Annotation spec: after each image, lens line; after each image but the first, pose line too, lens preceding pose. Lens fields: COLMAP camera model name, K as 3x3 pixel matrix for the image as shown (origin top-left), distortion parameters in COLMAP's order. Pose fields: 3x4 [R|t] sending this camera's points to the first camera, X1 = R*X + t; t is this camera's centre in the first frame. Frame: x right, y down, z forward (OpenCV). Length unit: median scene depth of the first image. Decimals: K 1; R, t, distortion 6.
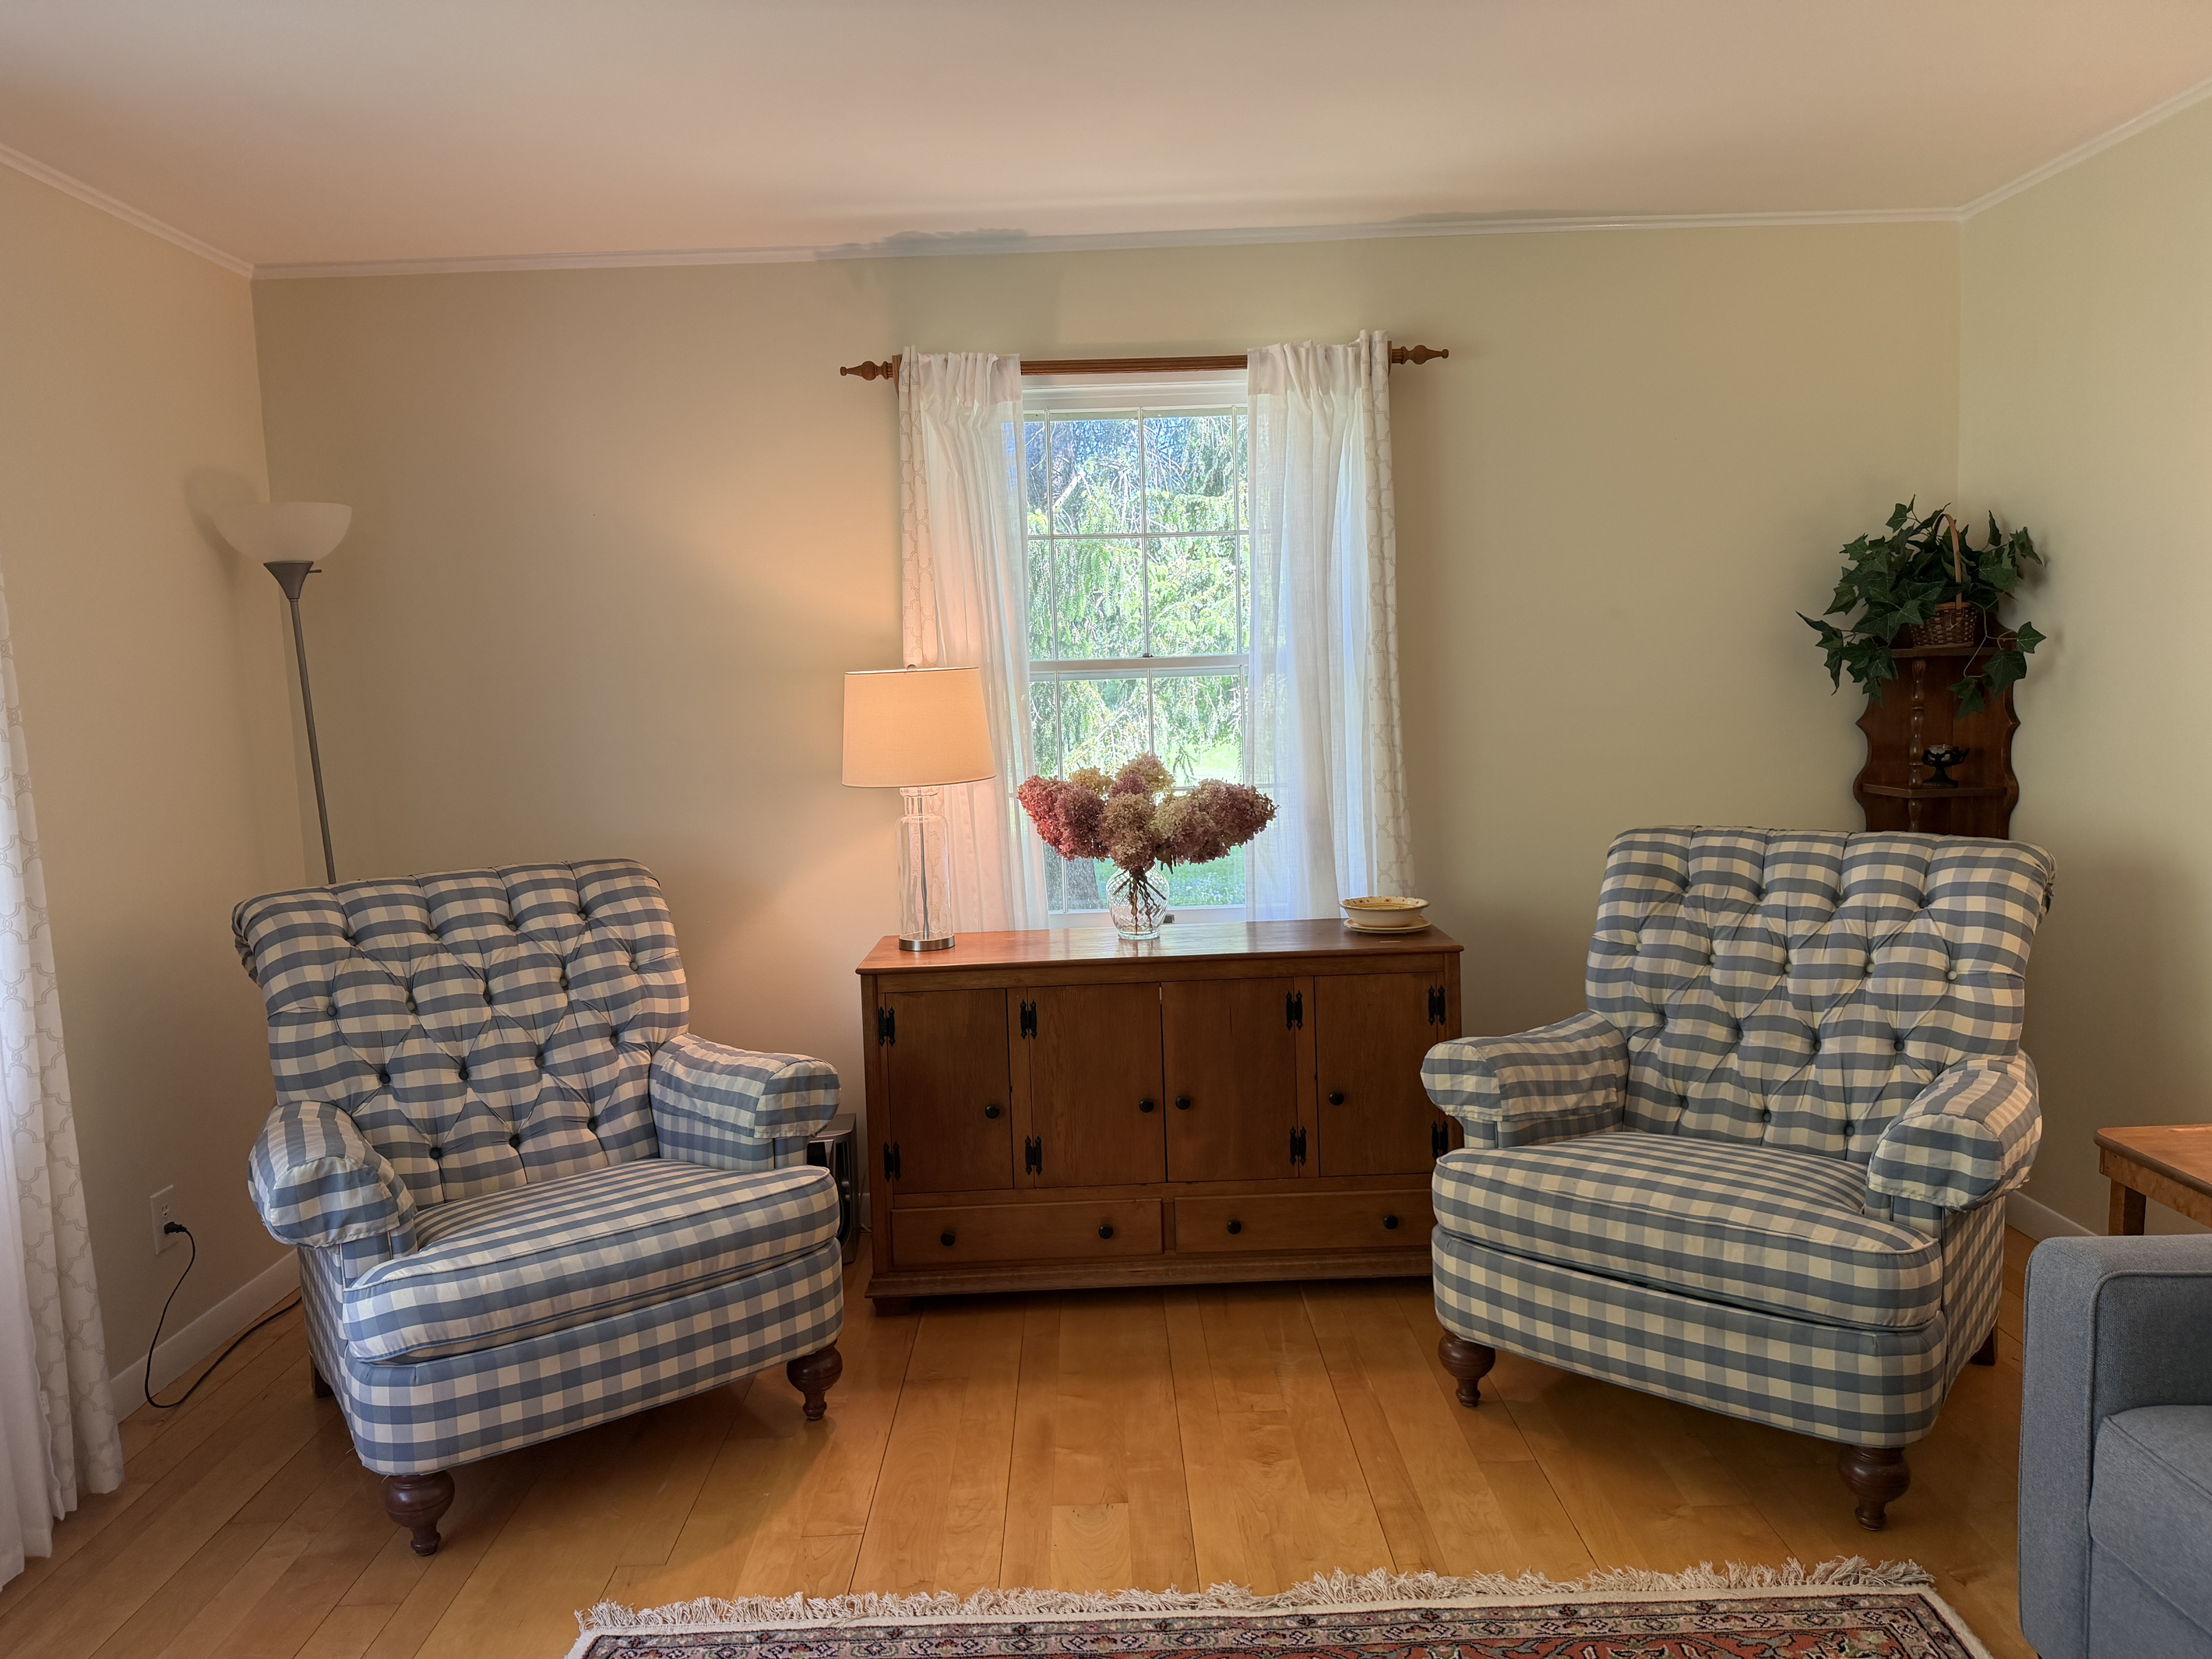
lens RADIAL K [[1555.3, 0, 1098.7], [0, 1555.3, 832.6], [0, 0, 1]] dist [0.074083, -0.106196]
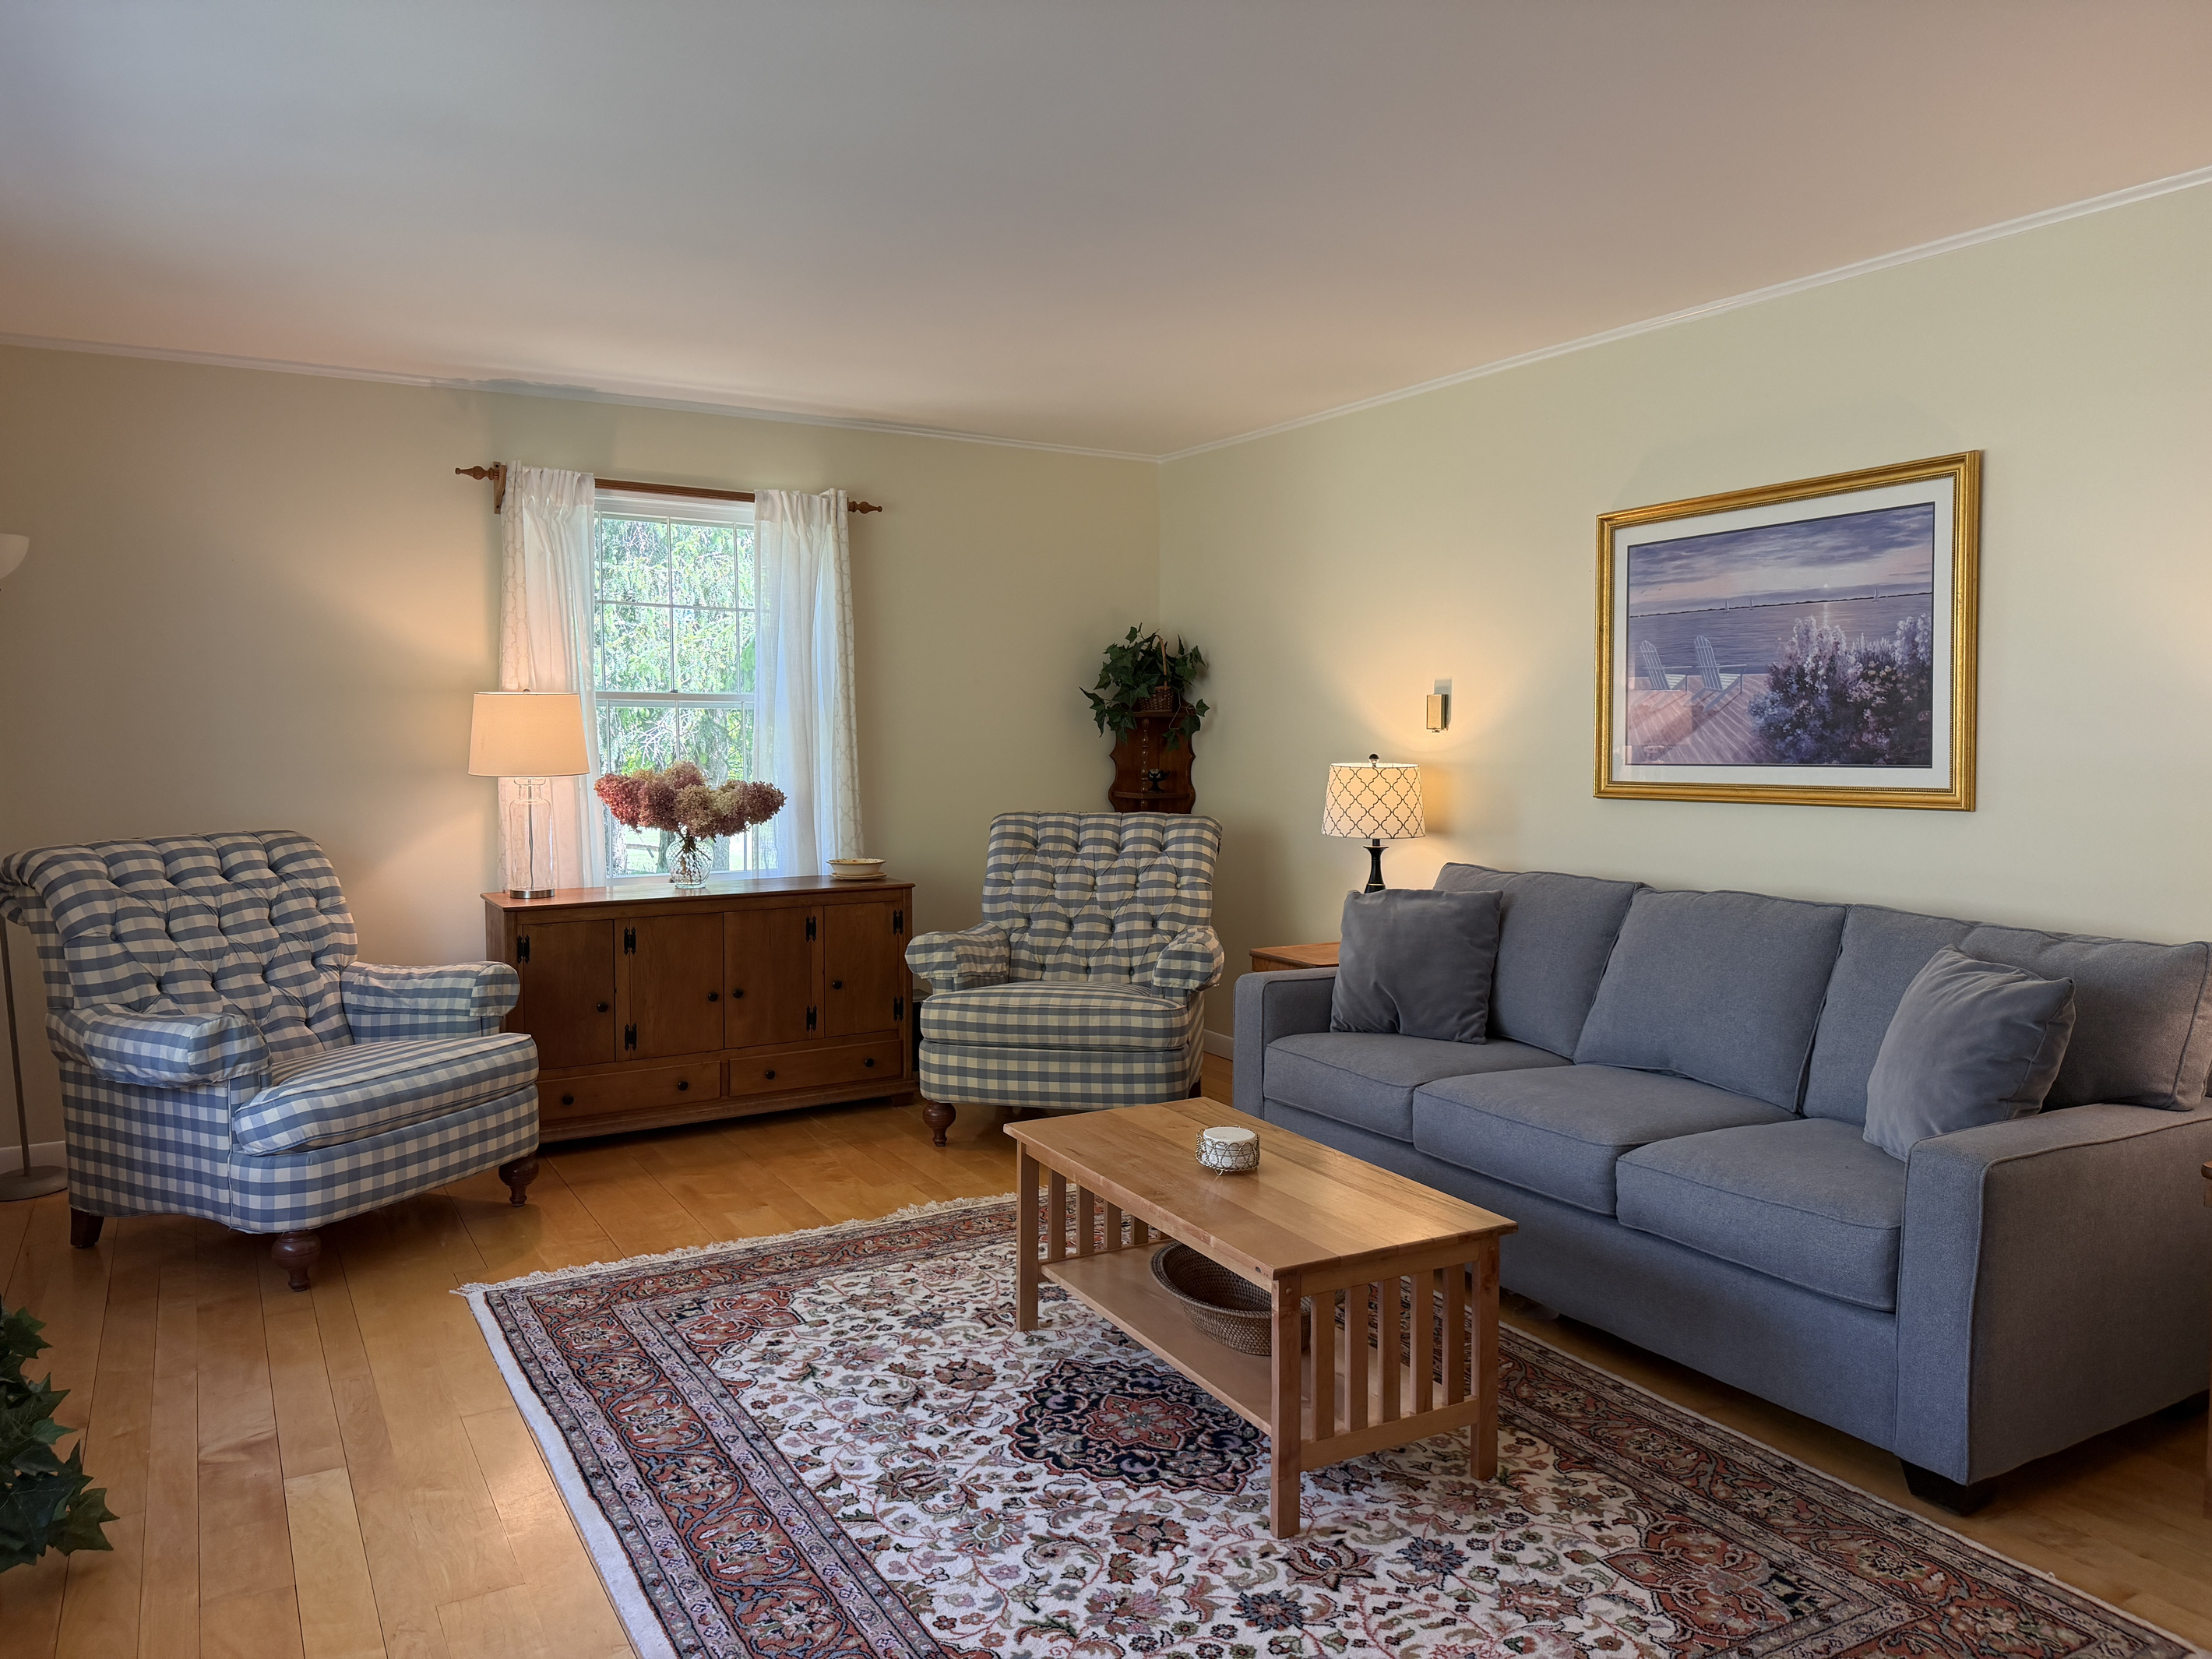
lens RADIAL K [[1555.3, 0, 1117.7], [0, 1555.3, 827.7], [0, 0, 1]] dist [0.074083, -0.106196]
pose [[0.864517, 0.004674, 0.502582, -0.381471], [0.015453, 0.999237, -0.035874, 0.074626], [-0.502366, 0.038780, 0.863785, -0.476717]]
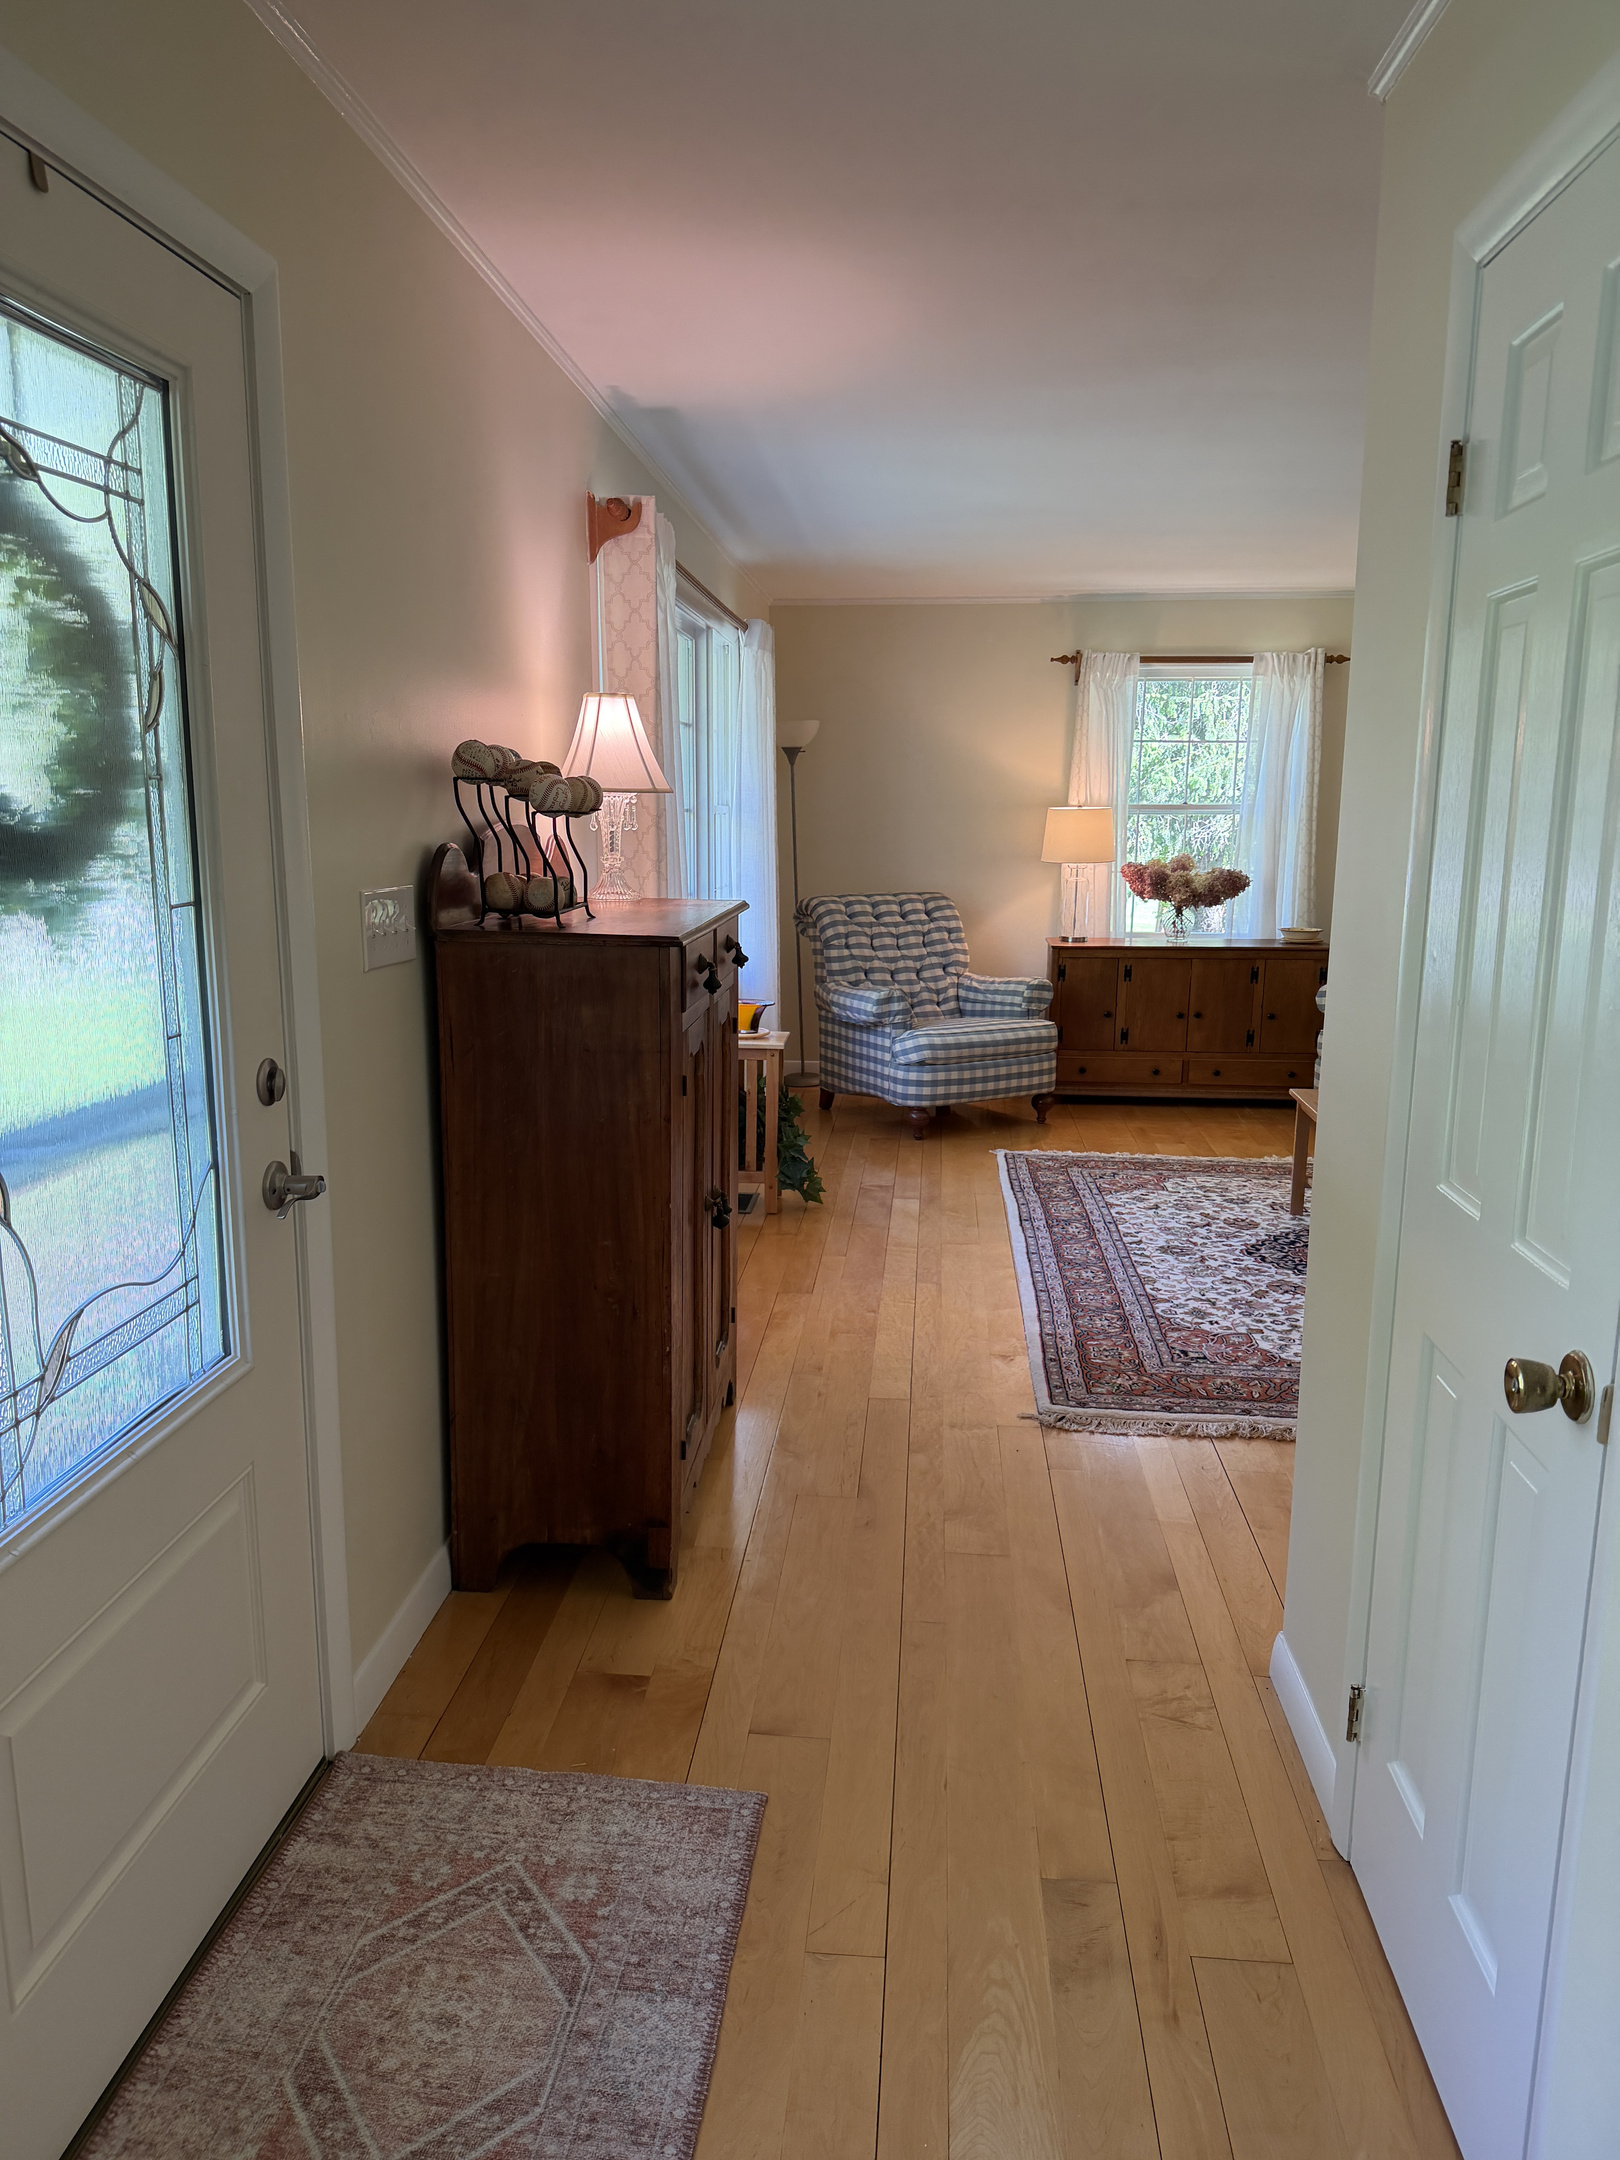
lens RADIAL K [[1518.8, 0, 783.2], [0, 1518.8, 1118.6], [0, 0, 1]] dist [0.074083, -0.106196]
pose [[0.993344, 0.061406, -0.097456, -0.305693], [-0.050721, 0.992795, 0.108560, 0.115097], [0.103420, -0.102894, 0.989301, -1.193512]]
